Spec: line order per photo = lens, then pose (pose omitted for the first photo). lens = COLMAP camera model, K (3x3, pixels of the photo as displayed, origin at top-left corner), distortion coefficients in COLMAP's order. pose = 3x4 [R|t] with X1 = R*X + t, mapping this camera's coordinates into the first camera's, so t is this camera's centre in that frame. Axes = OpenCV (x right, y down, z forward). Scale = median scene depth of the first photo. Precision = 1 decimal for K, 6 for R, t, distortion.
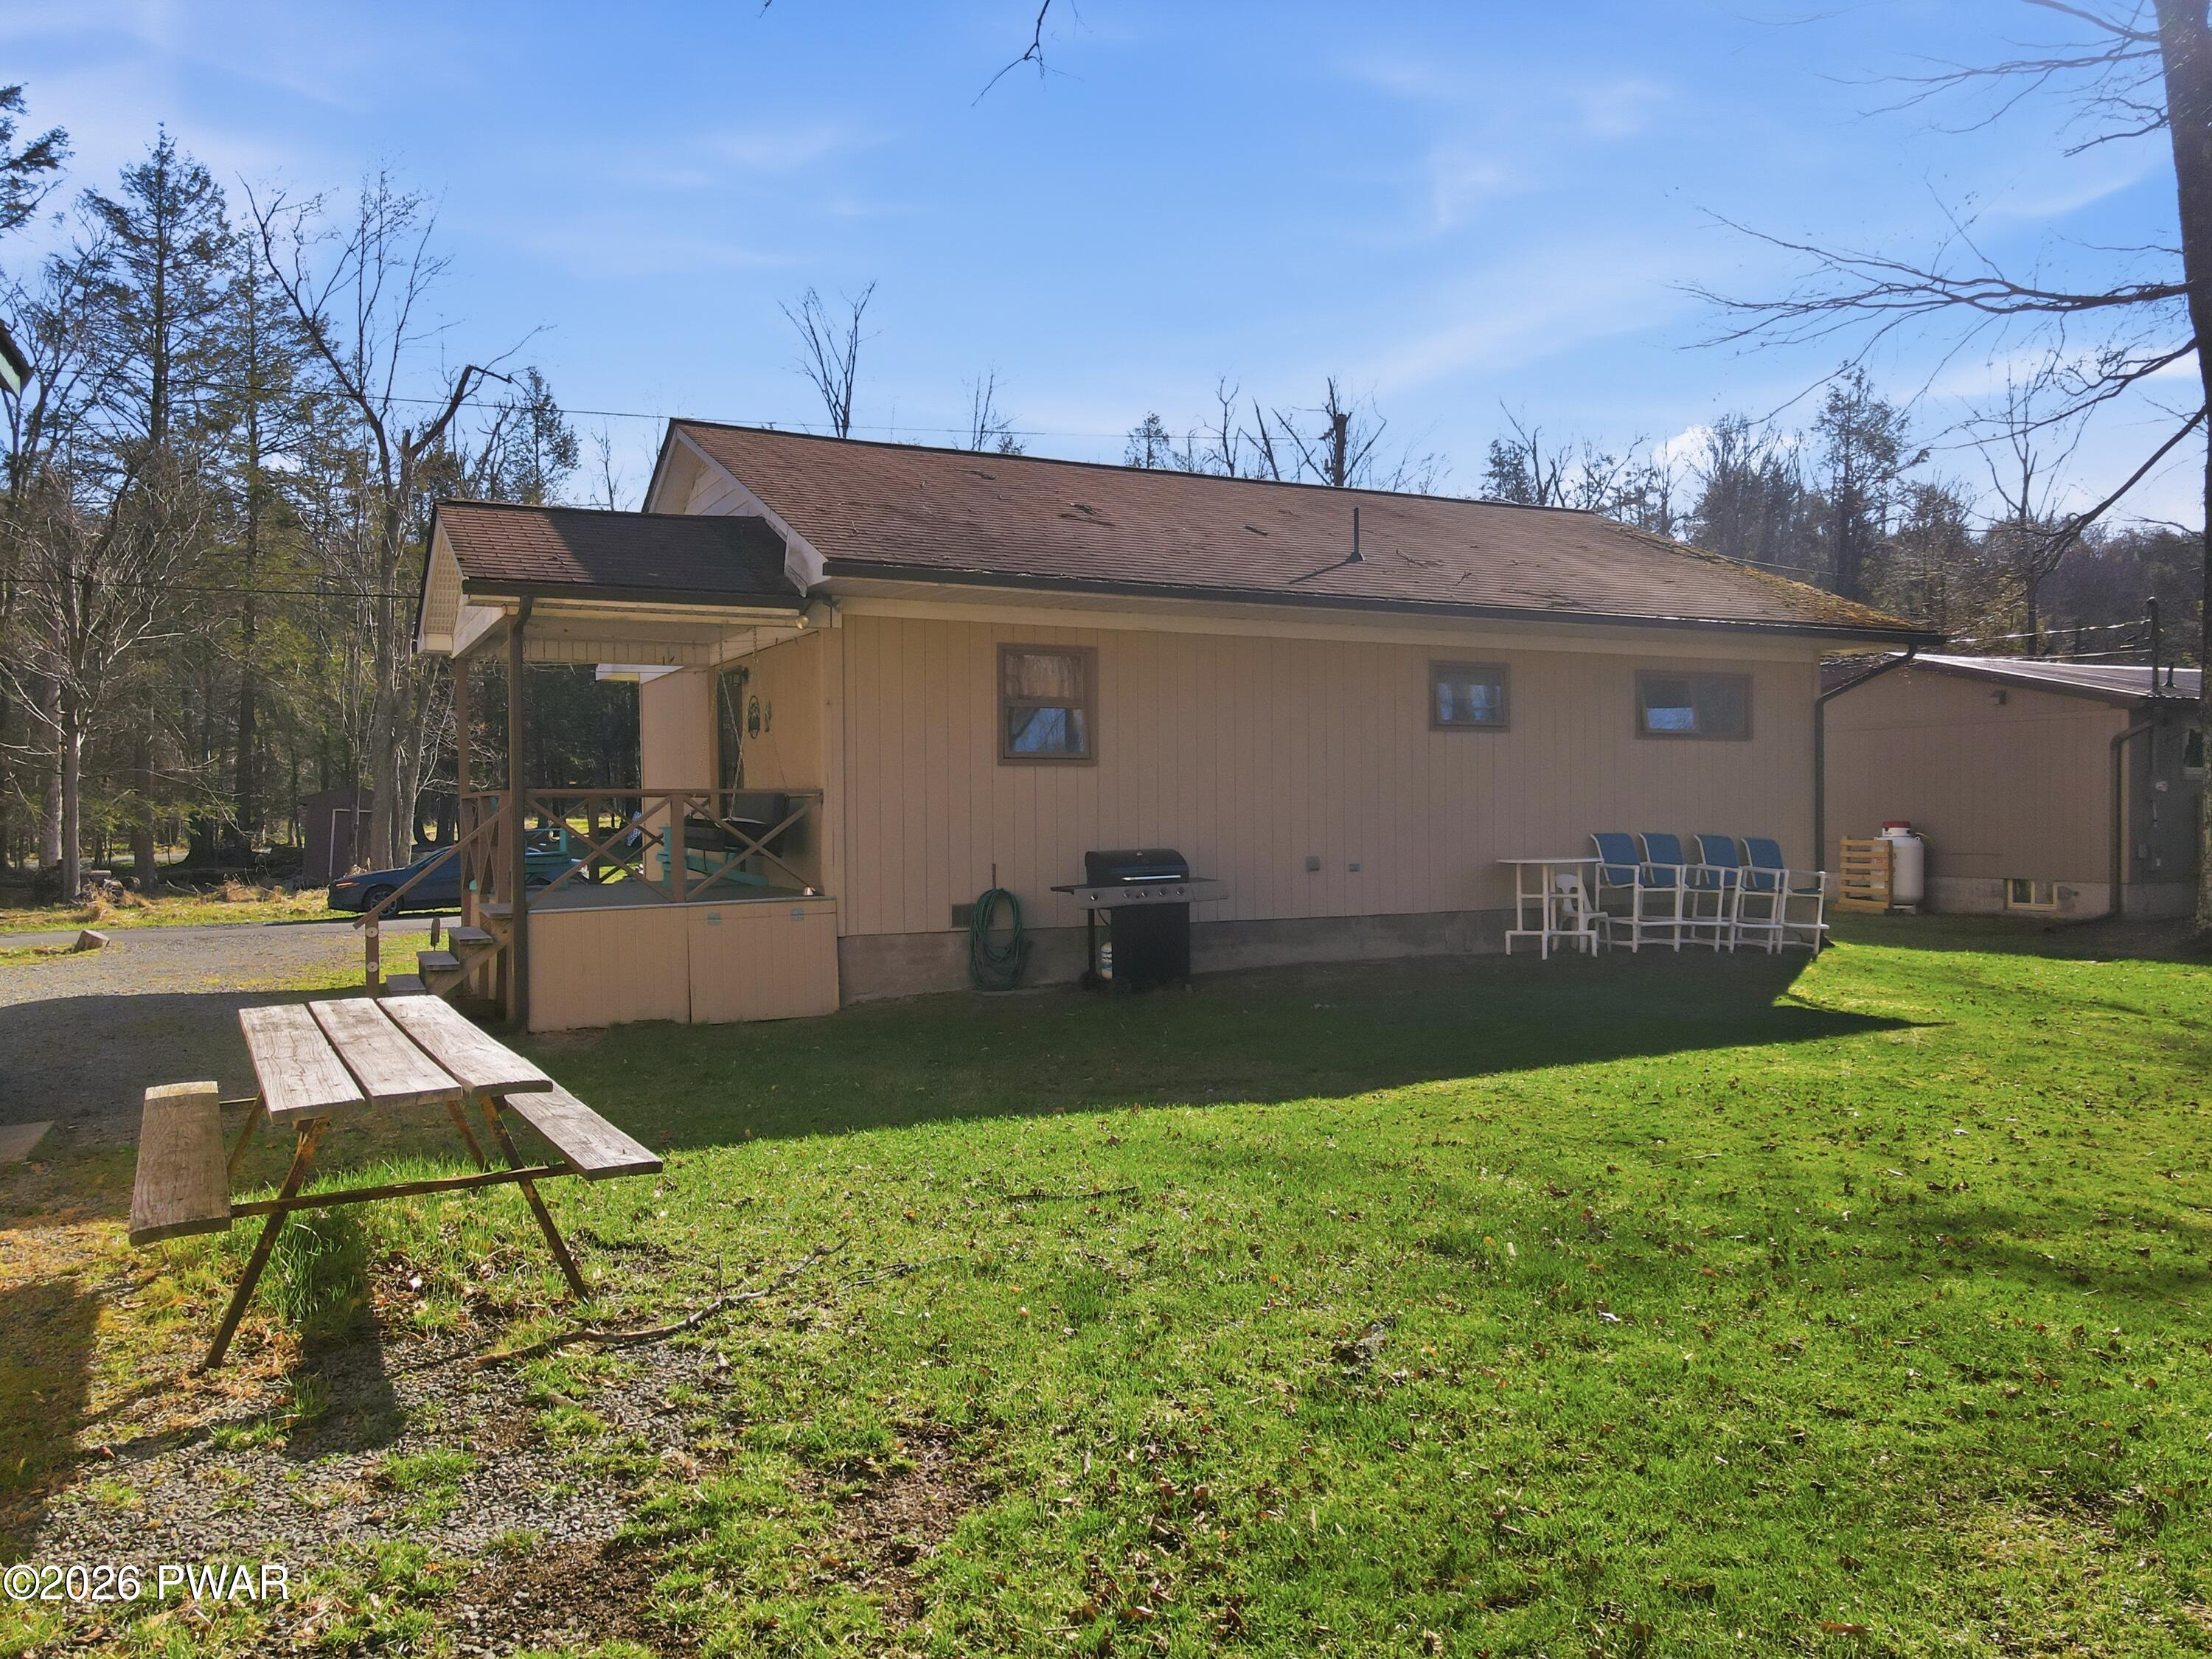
lens RADIAL K [[1611.7, 0, 1110.4], [0, 1611.7, 833.9], [0, 0, 1]] dist [0.014412, 0.004141]
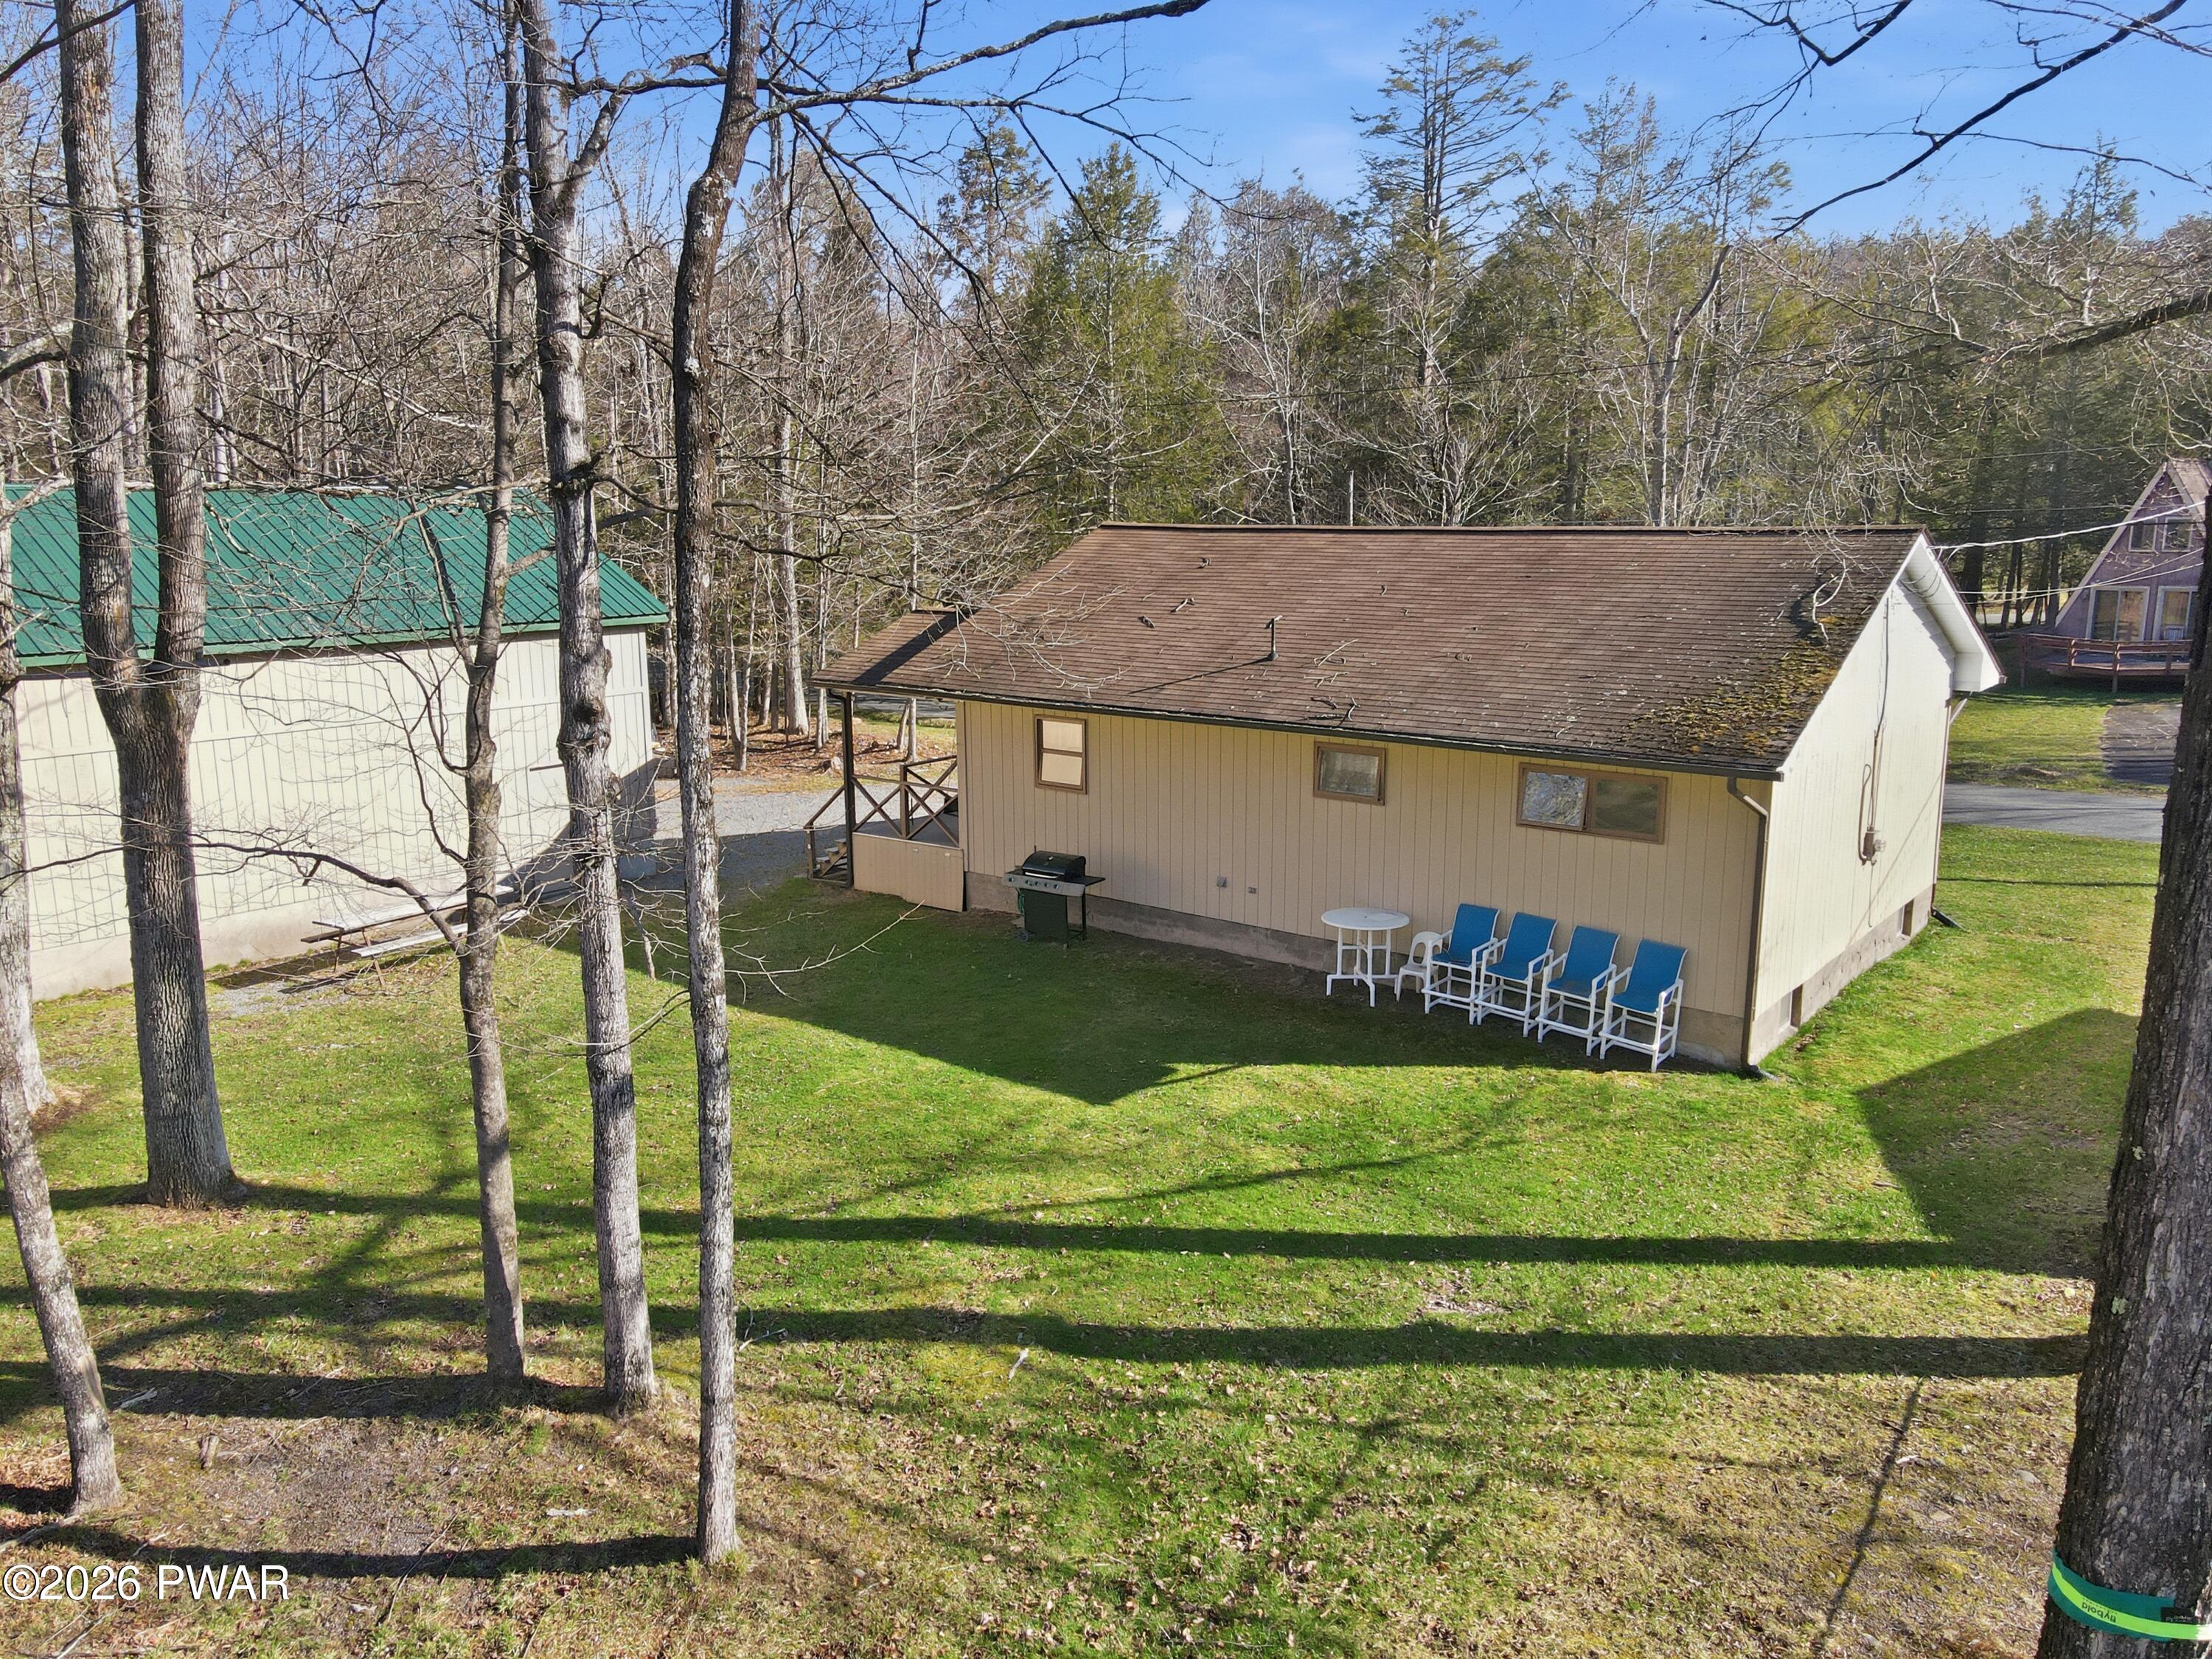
lens RADIAL K [[1619.1, 0, 1104.5], [0, 1619.1, 825.1], [0, 0, 1]] dist [-0.003227, 0.034298]
pose [[0.412408, 0.182222, -0.892589, 1.208575], [-0.009909, 0.980630, 0.195617, -0.275294], [0.910945, -0.071829, 0.406226, 0.321294]]
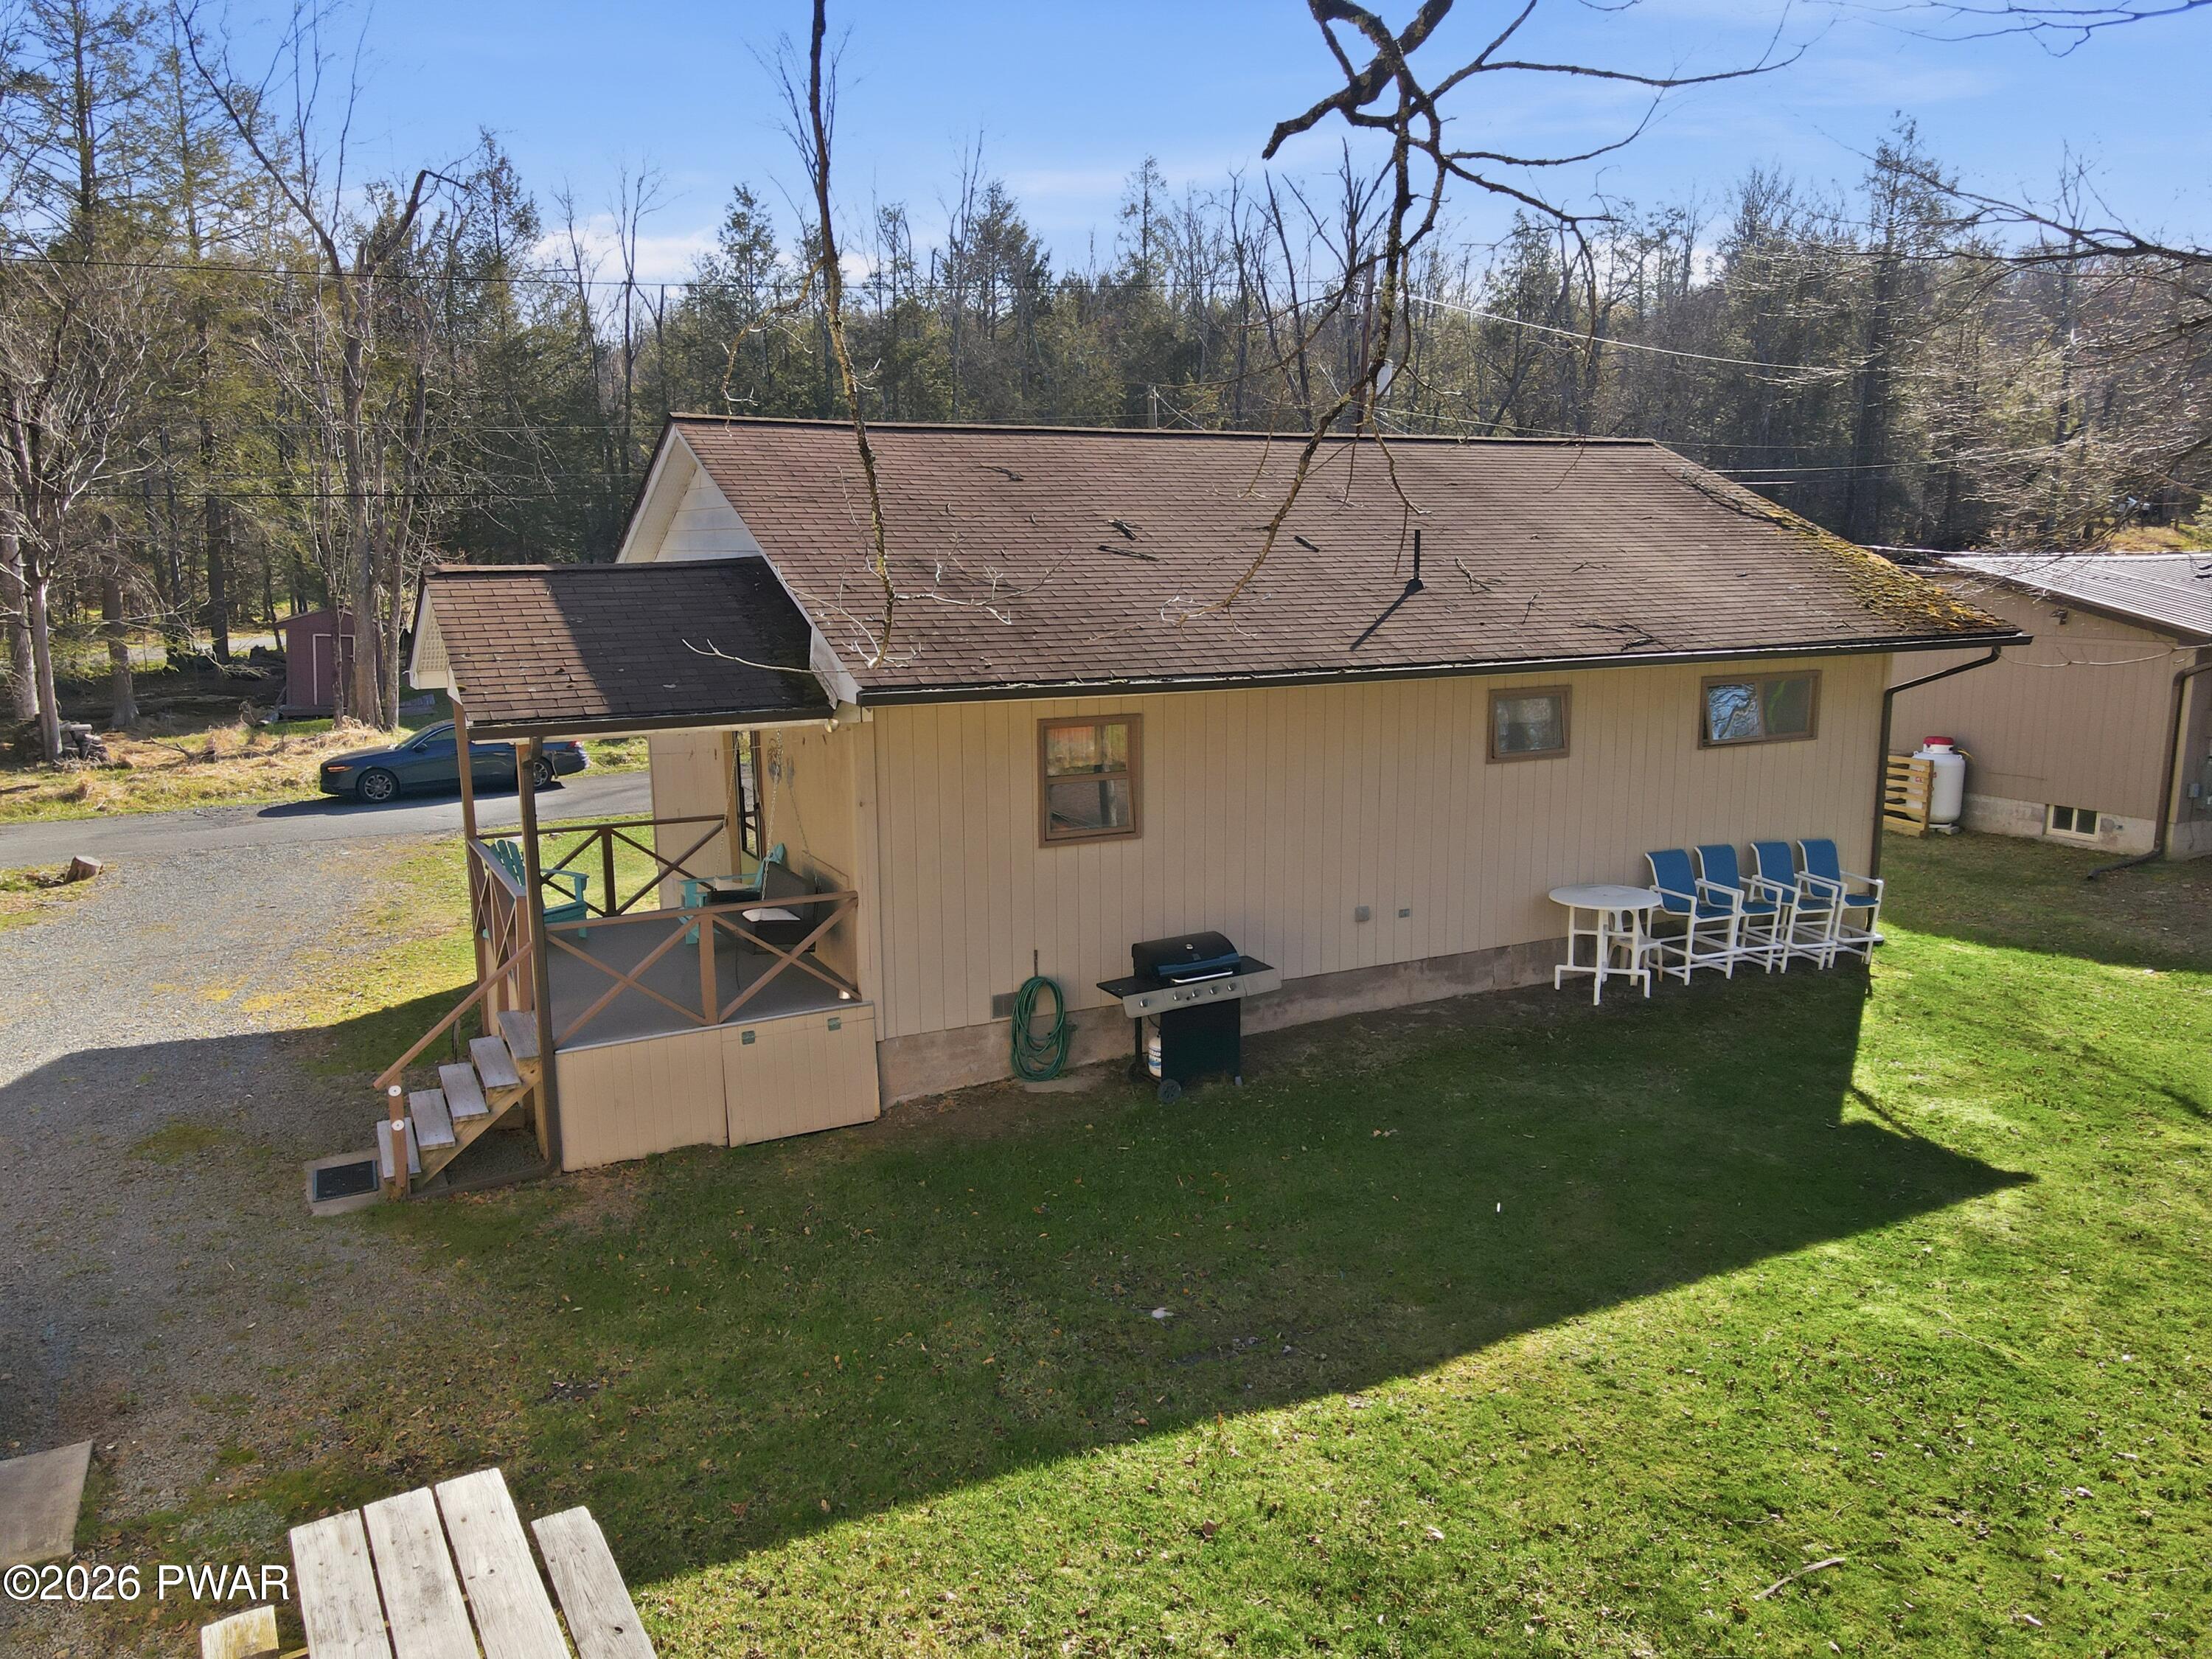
lens RADIAL K [[1617.3, 0, 1106.0], [0, 1617.3, 829.5], [0, 0, 1]] dist [0.010394, 0.003257]
pose [[0.999979, 0.000276, 0.006435, -0.030453], [-0.001334, 0.986296, 0.164978, -0.174523], [-0.006301, -0.164983, 0.986276, 0.054112]]
